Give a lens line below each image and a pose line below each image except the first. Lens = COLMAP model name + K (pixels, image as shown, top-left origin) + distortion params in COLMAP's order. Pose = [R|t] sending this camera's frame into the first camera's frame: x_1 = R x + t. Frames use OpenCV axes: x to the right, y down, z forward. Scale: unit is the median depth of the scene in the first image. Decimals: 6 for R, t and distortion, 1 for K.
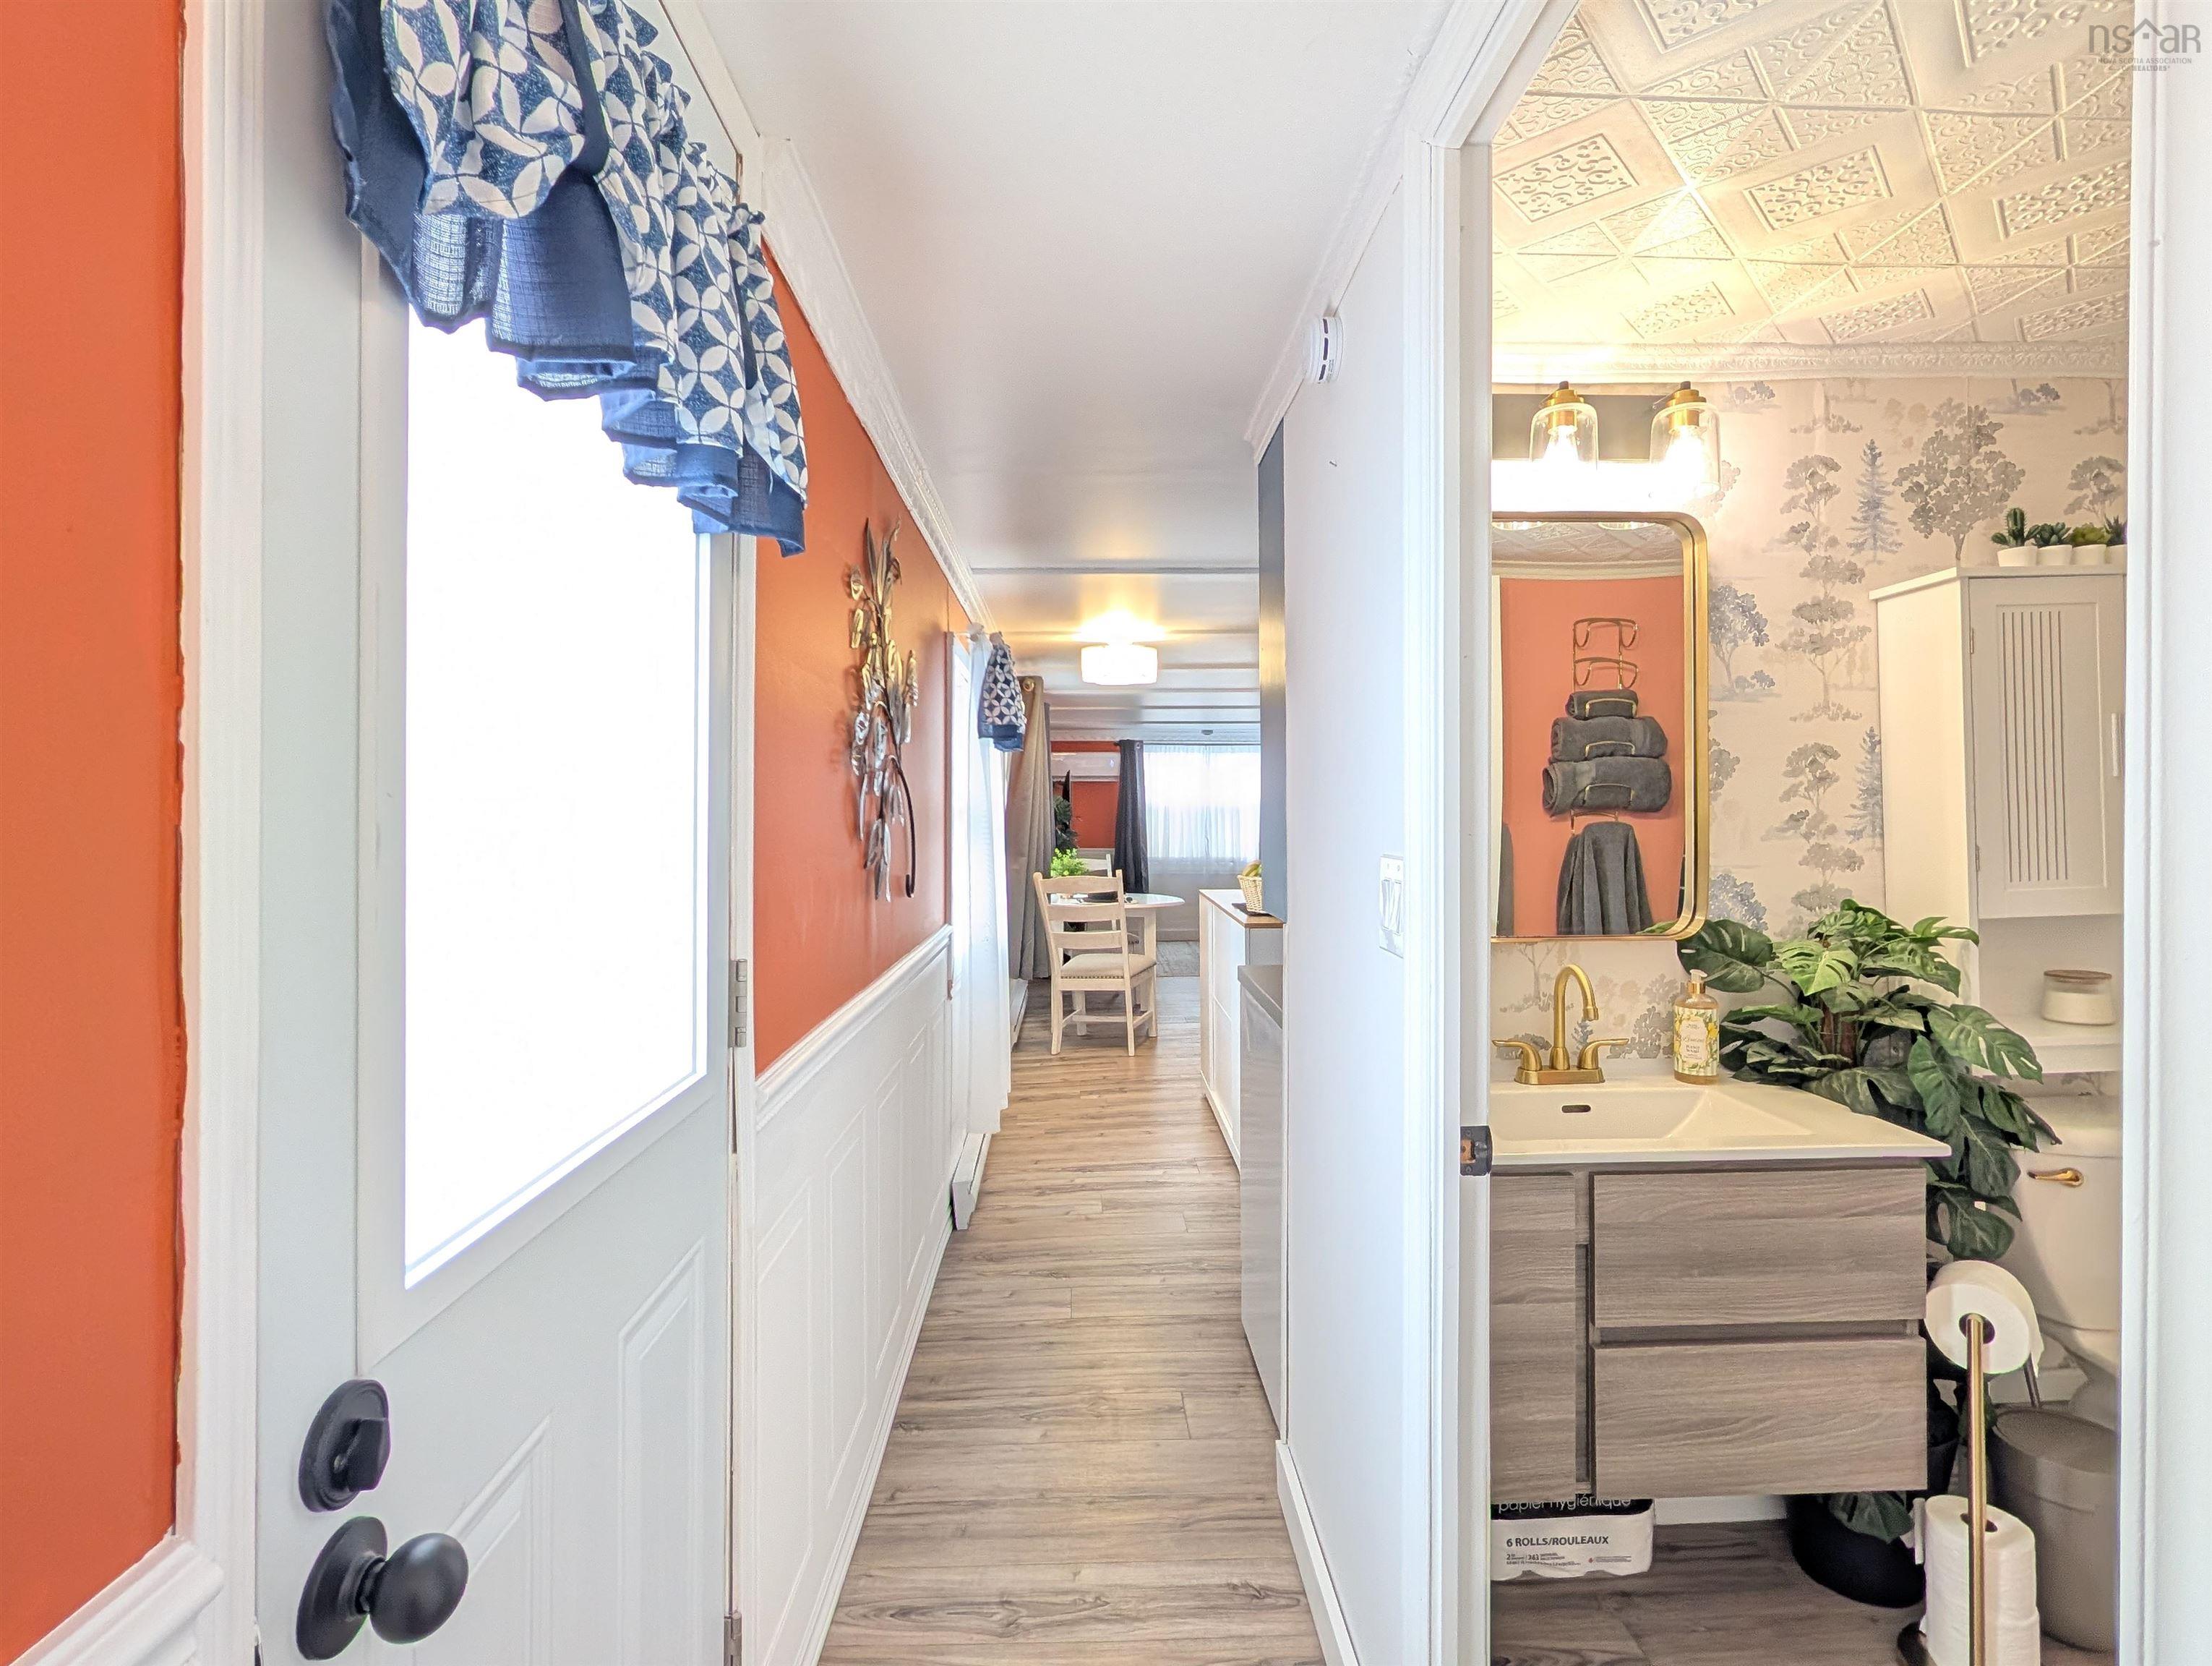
lens RADIAL K [[1140.3, 0, 1125.9], [0, 1140.3, 823.6], [0, 0, 1]] dist [0.002536, -0.000085]
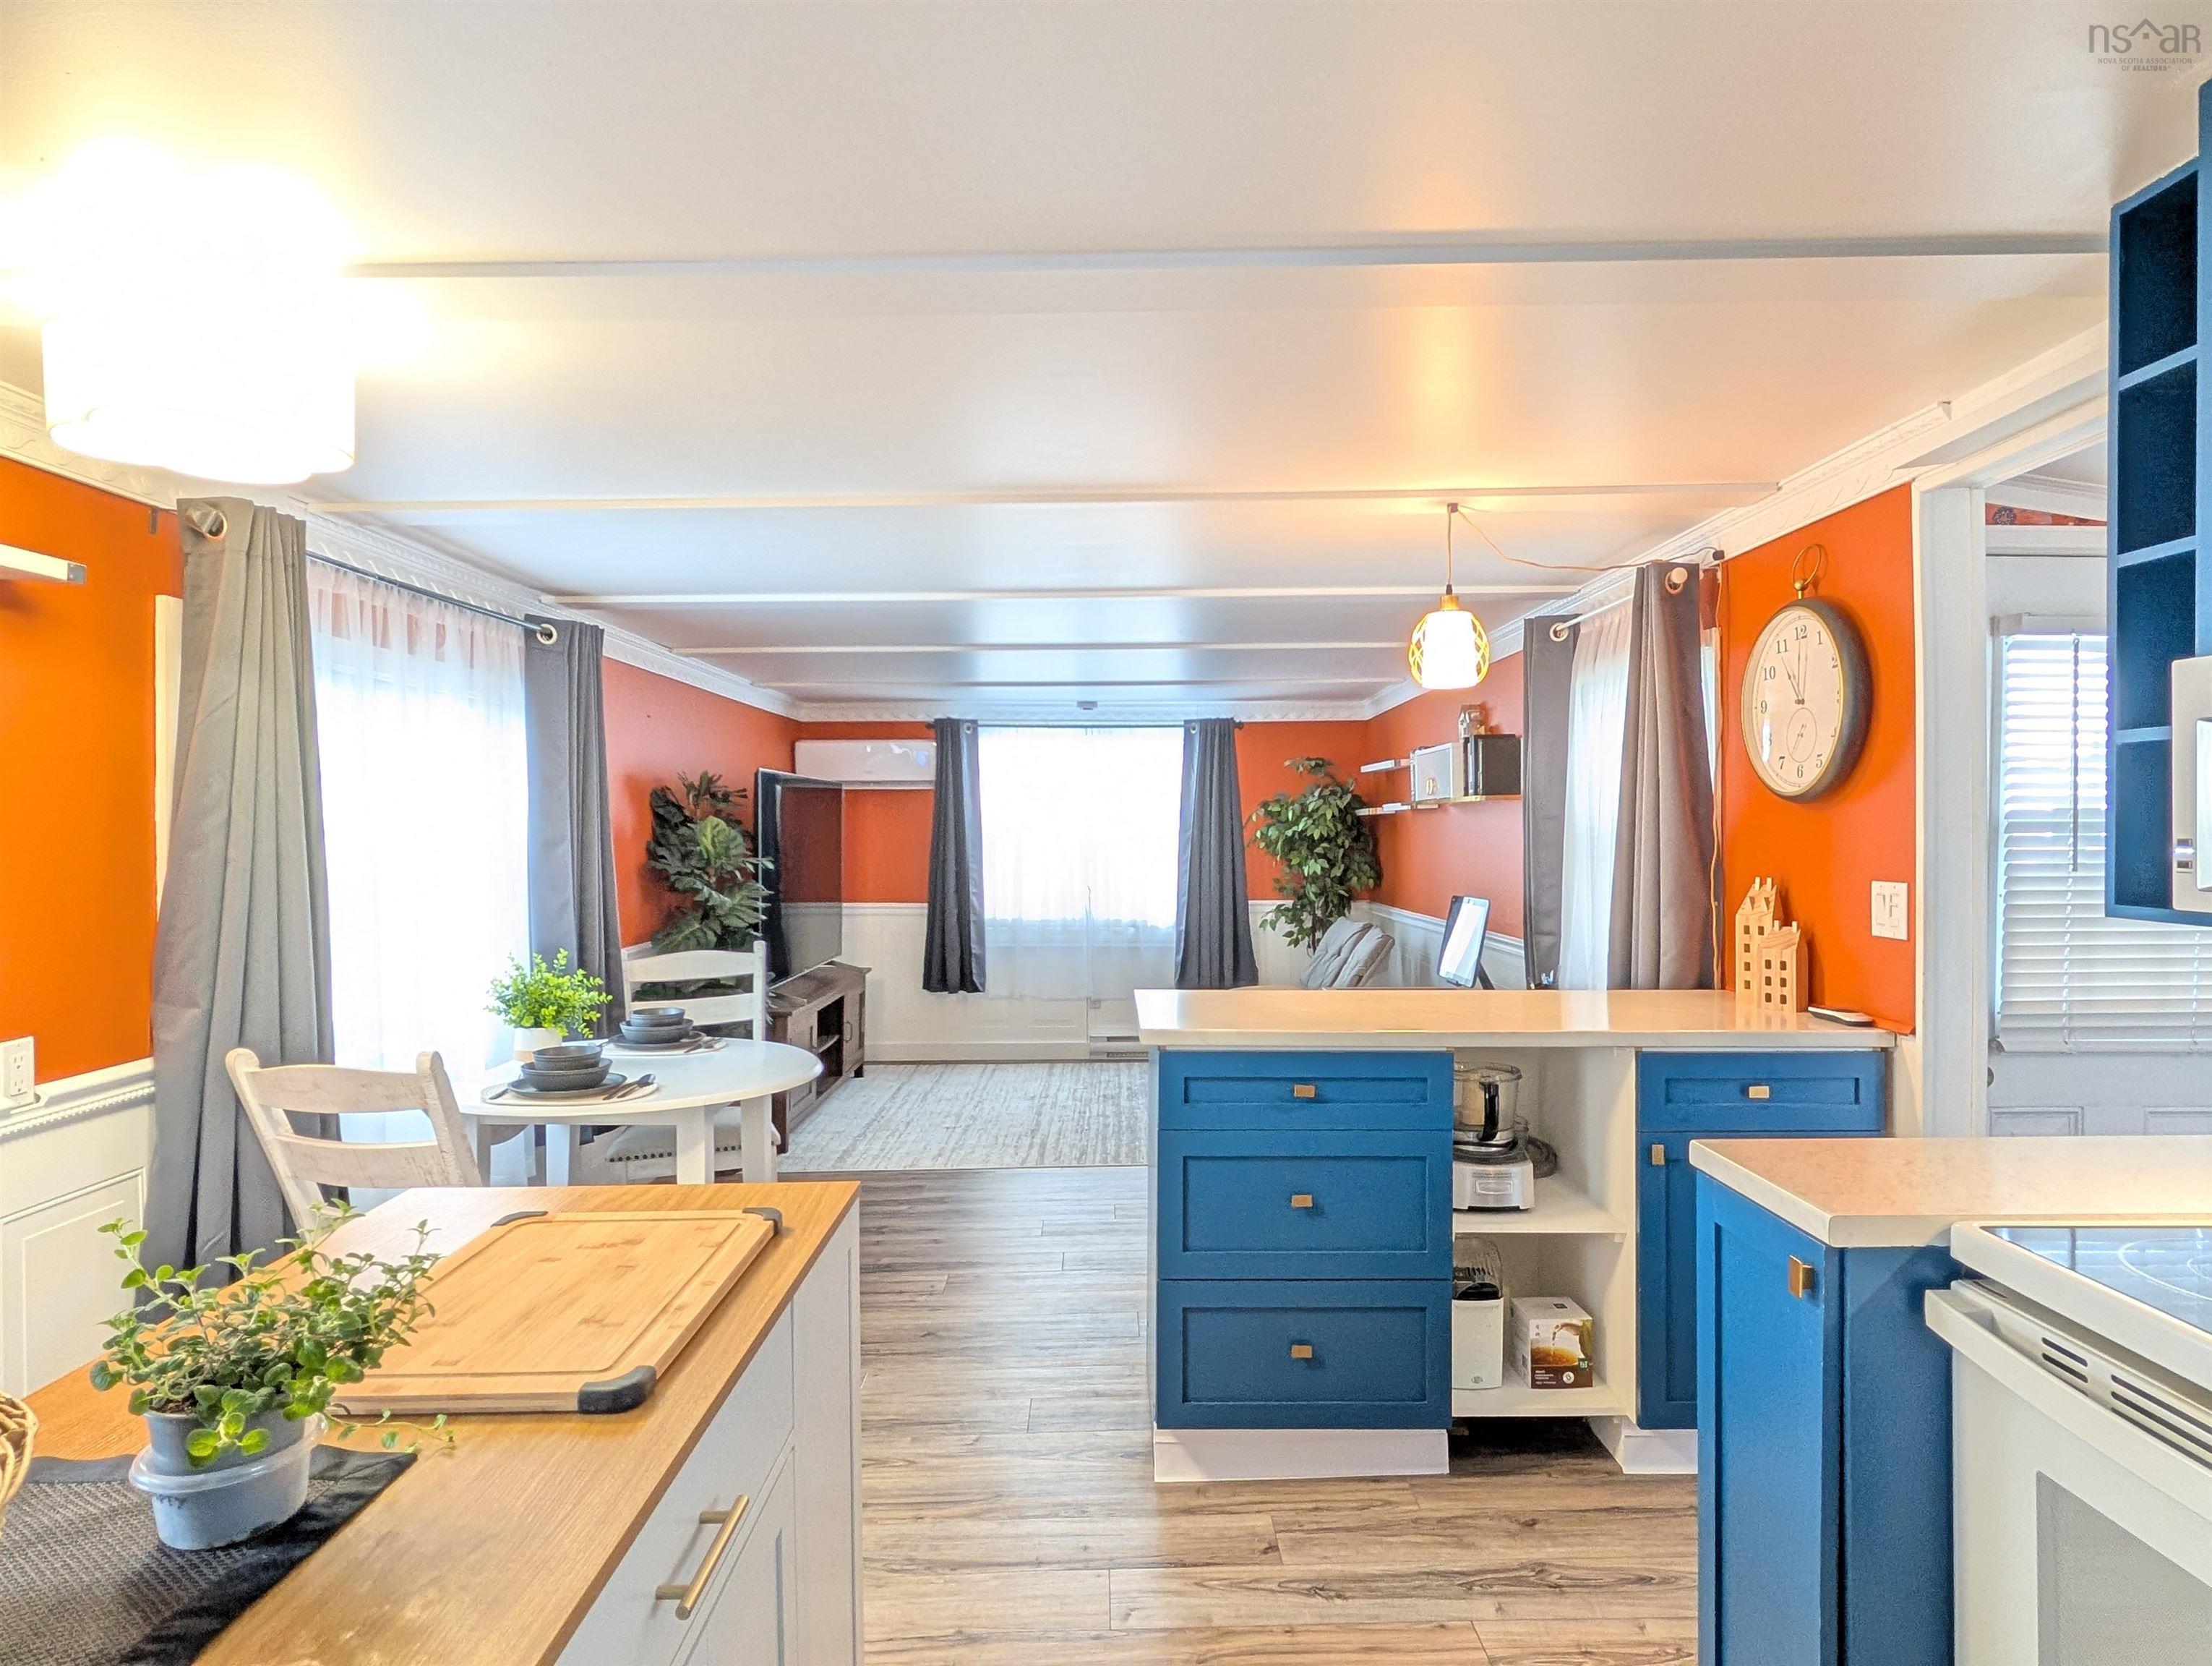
lens RADIAL K [[1298.3, 0, 1127.7], [0, 1298.3, 843.7], [0, 0, 1]] dist [0.001503, -0.001397]
pose [[0.999601, 0.000170, -0.028255, 0.224731], [0.000009, 0.999980, 0.006340, -0.025364], [0.028256, -0.006338, 0.999581, 0.627716]]
